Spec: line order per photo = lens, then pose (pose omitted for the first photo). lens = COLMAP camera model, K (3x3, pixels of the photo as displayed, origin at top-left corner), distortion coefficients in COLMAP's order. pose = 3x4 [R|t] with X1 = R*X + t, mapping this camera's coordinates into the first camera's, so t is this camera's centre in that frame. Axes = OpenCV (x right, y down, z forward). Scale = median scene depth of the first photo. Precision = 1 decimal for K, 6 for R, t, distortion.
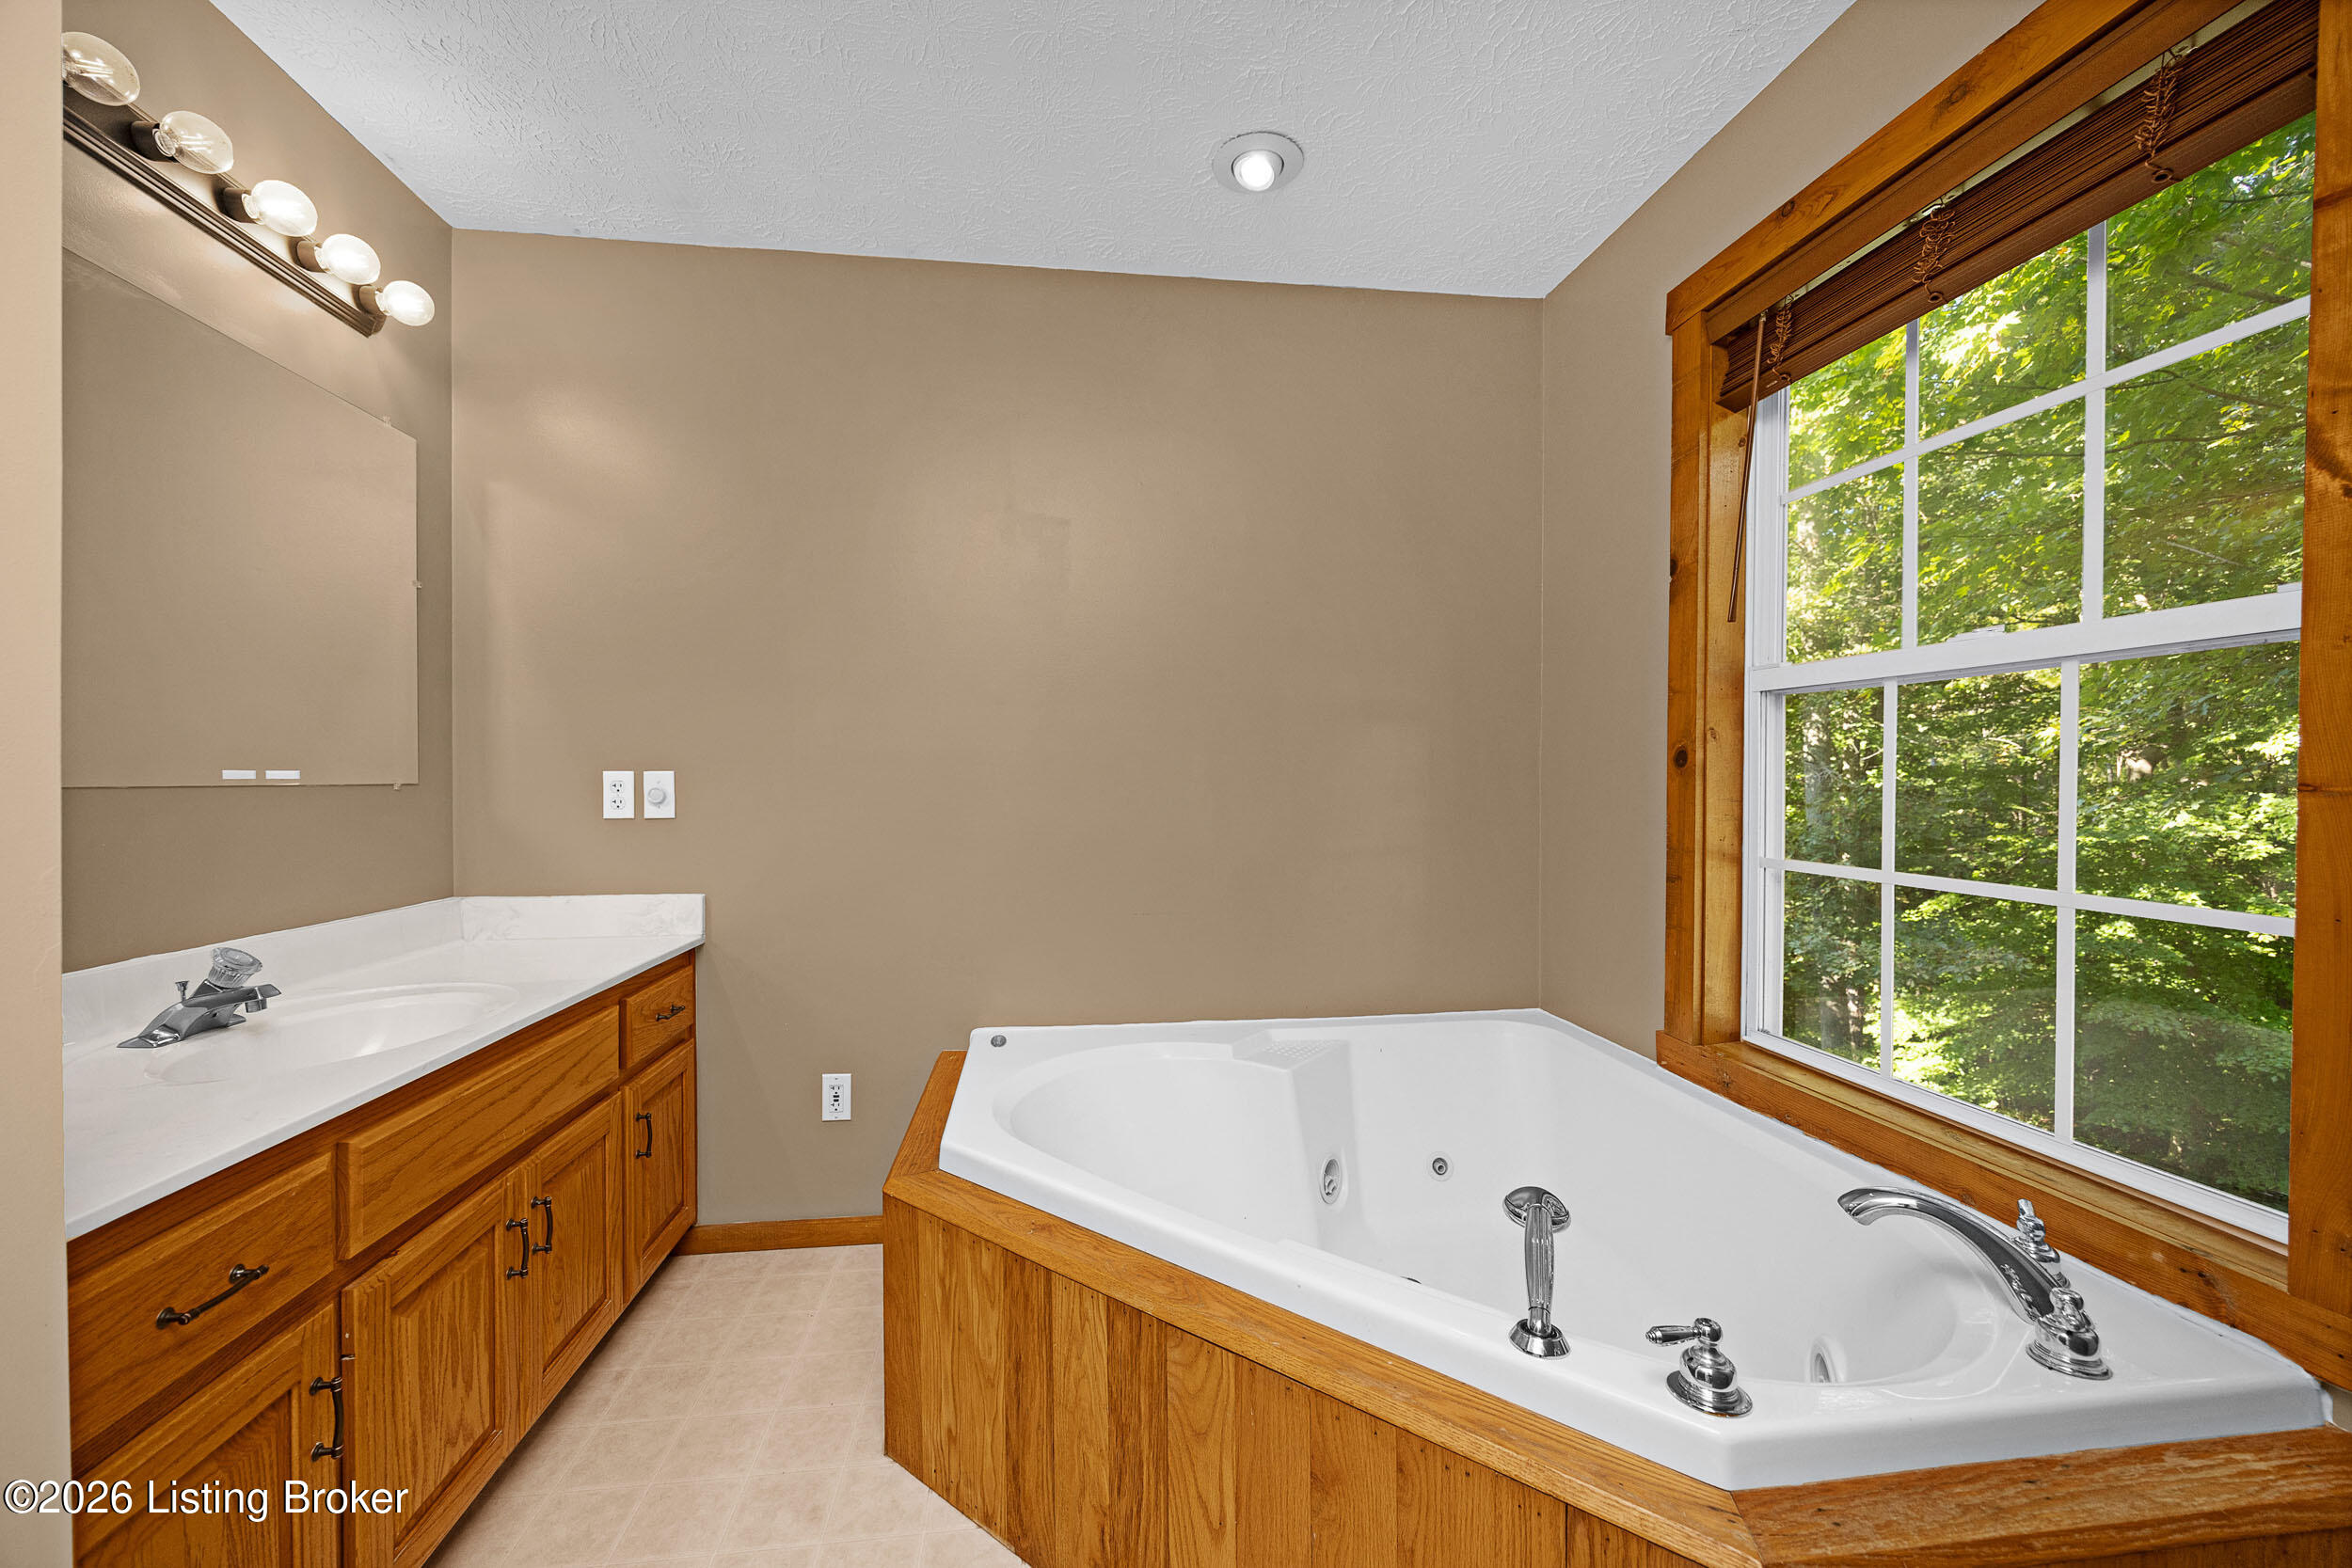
lens RADIAL K [[895.2, 0, 1163.4], [0, 895.2, 785.7], [0, 0, 1]] dist [0.002601, -0.000517]
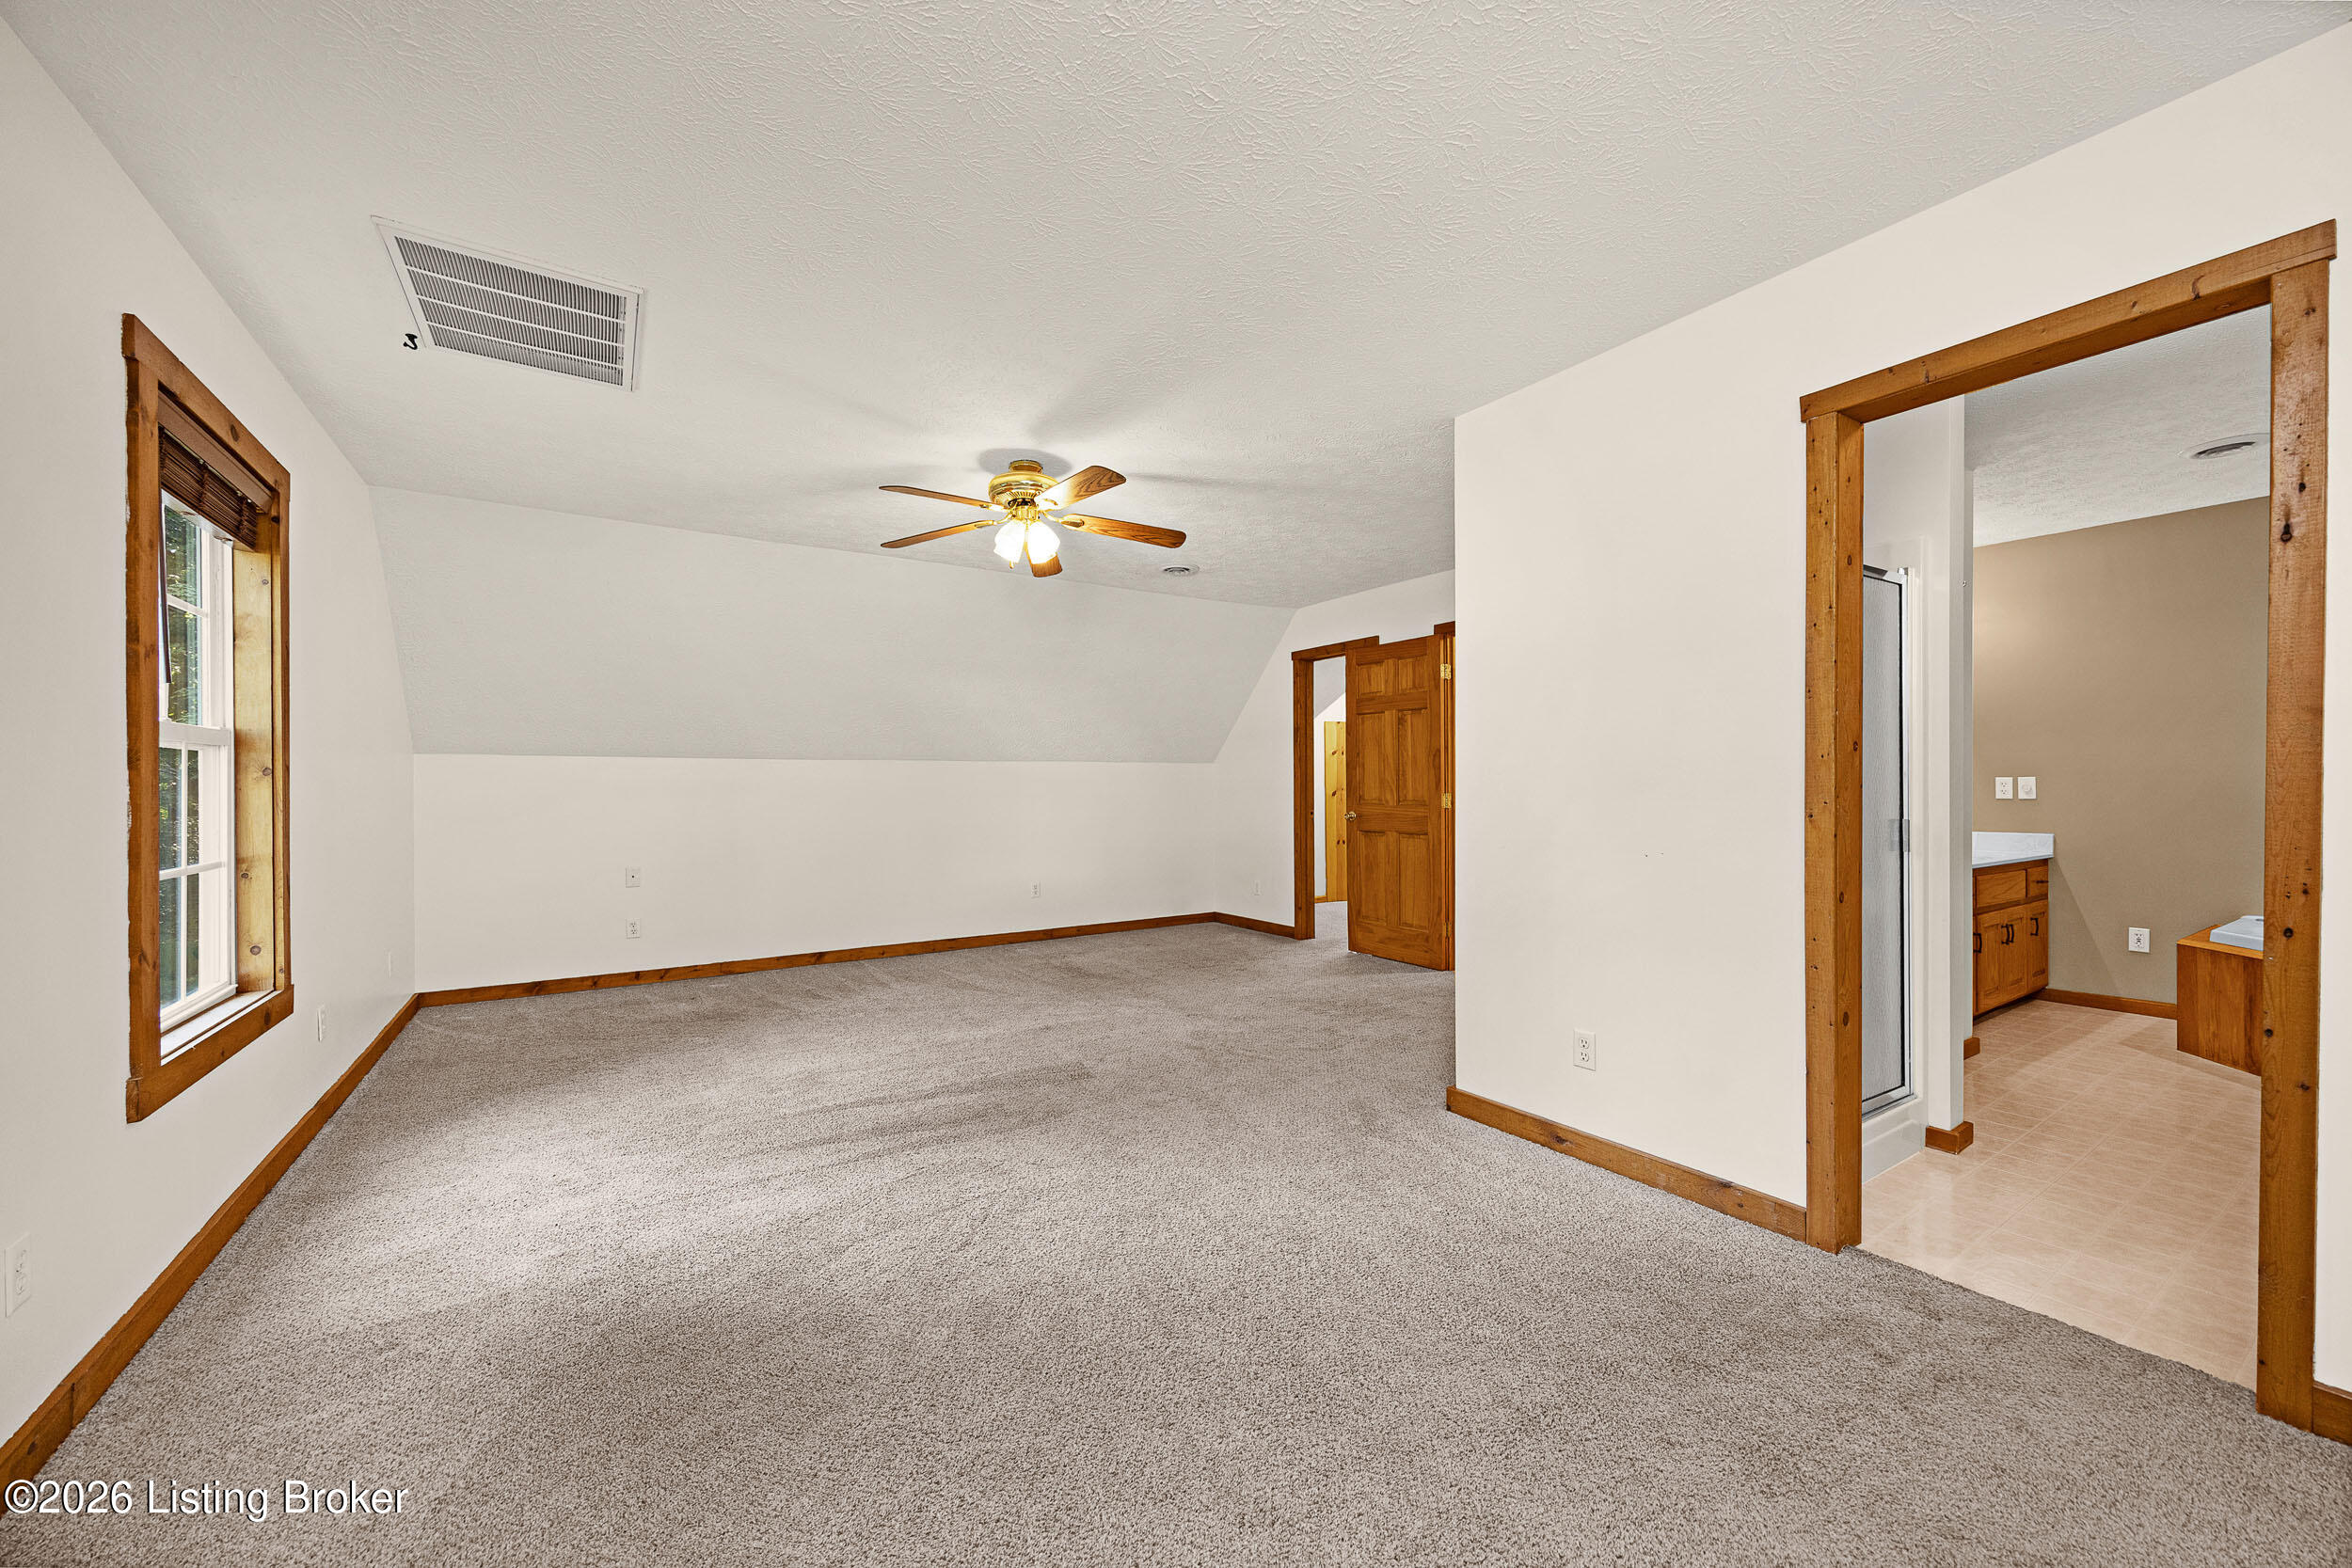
lens RADIAL K [[895.2, 0, 1168.0], [0, 895.2, 785.5], [0, 0, 1]] dist [0.002601, -0.000517]
pose [[0.426780, 0.003698, -0.904348, 0.530014], [-0.013358, 0.999908, -0.002215, 0.037325], [0.904257, 0.013026, 0.426790, -1.852397]]
